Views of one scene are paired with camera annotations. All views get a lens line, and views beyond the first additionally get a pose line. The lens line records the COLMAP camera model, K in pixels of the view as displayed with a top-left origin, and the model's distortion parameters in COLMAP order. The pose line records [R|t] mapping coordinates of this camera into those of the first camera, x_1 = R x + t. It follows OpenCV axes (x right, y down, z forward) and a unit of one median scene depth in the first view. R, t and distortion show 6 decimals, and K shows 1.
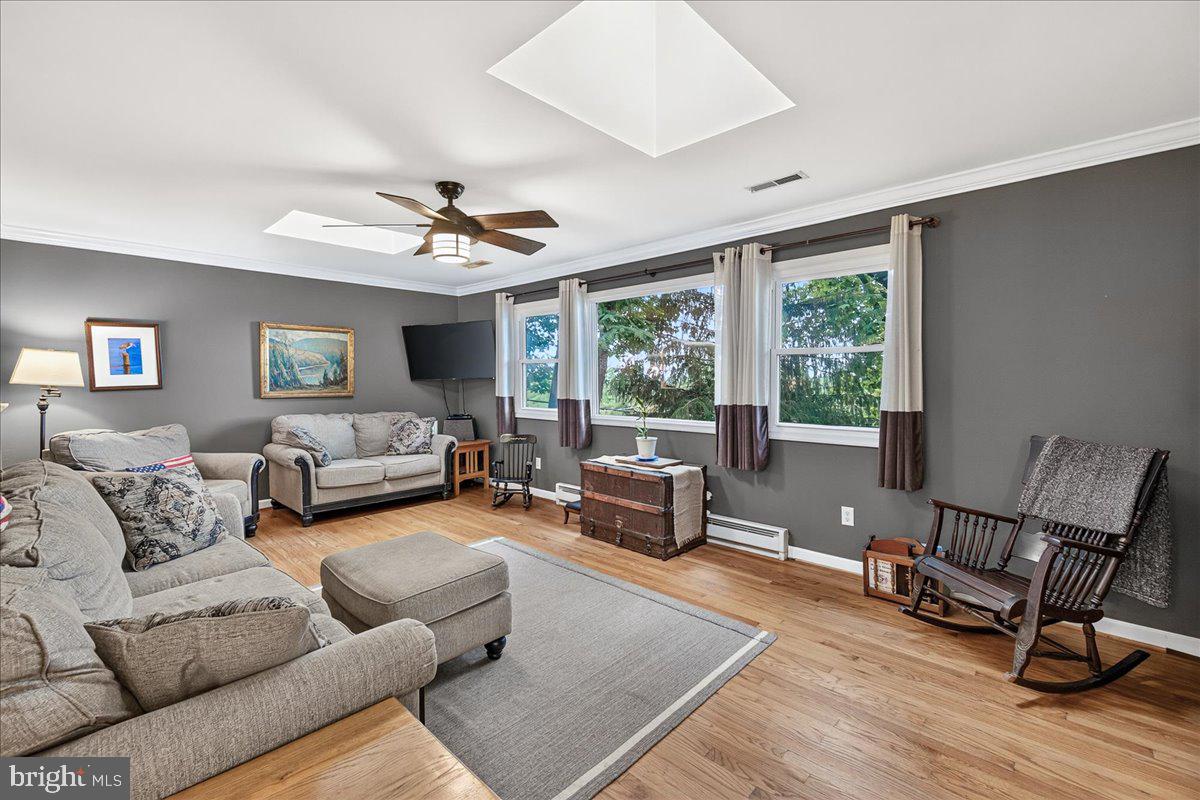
lens RADIAL K [[511.1, 0, 593.8], [0, 511.1, 395.6], [0, 0, 1]] dist [-0.002116, 0.000096]
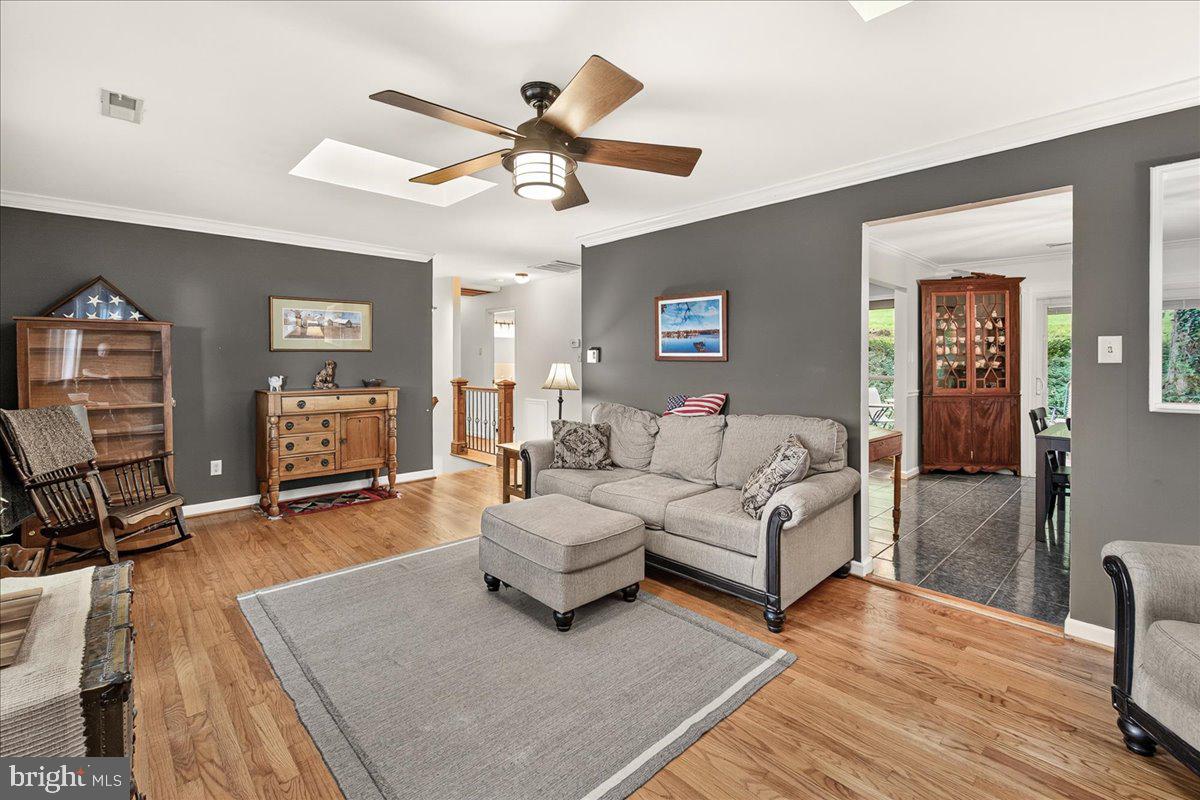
lens RADIAL K [[525.1, 0, 588.1], [0, 525.1, 368.2], [0, 0, 1]] dist [0.000997, 0.000187]
pose [[-0.997933, -0.000008, 0.064262, -0.302321], [0.003283, 0.998688, 0.051103, -0.046047], [-0.064179, 0.051208, -0.996624, 1.336067]]
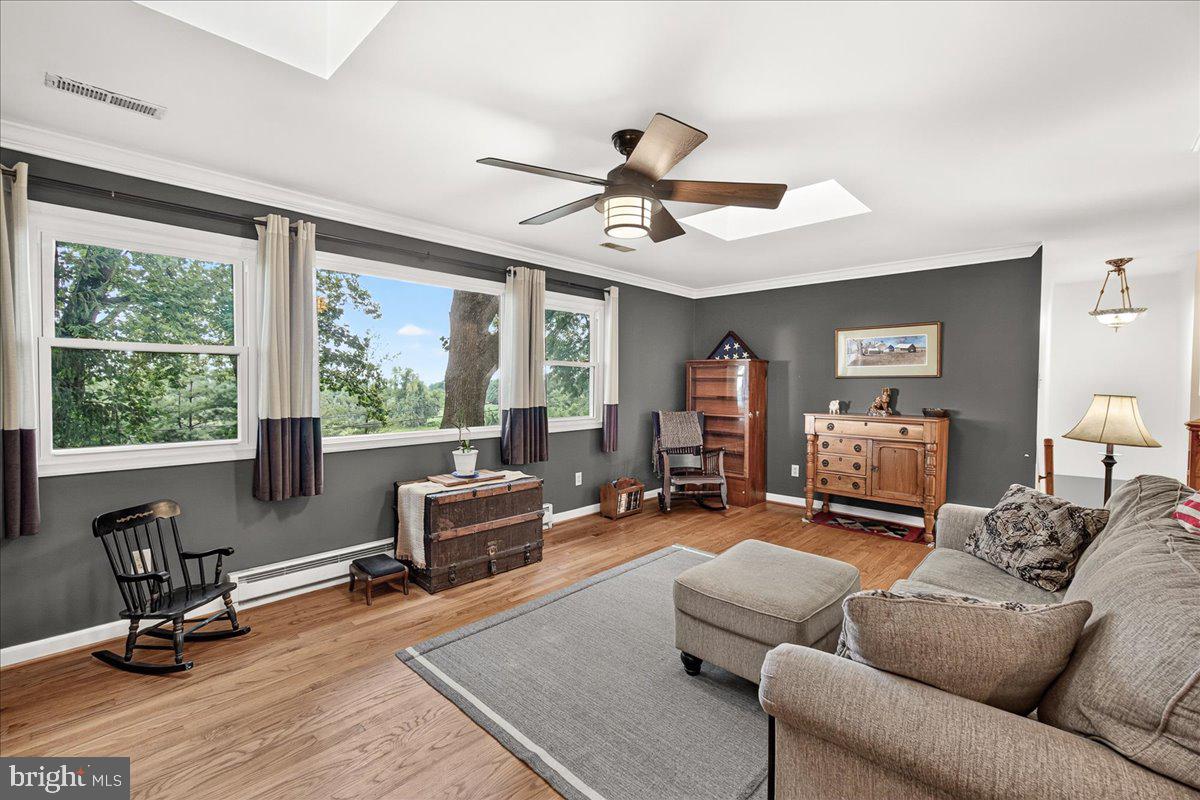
lens RADIAL K [[511.1, 0, 593.8], [0, 511.1, 395.6], [0, 0, 1]] dist [-0.002116, 0.000096]
pose [[0.001828, -0.024629, 0.999695, -0.814682], [0.027104, 0.999331, 0.024570, -0.030513], [-0.999631, 0.027051, 0.002494, 0.812707]]
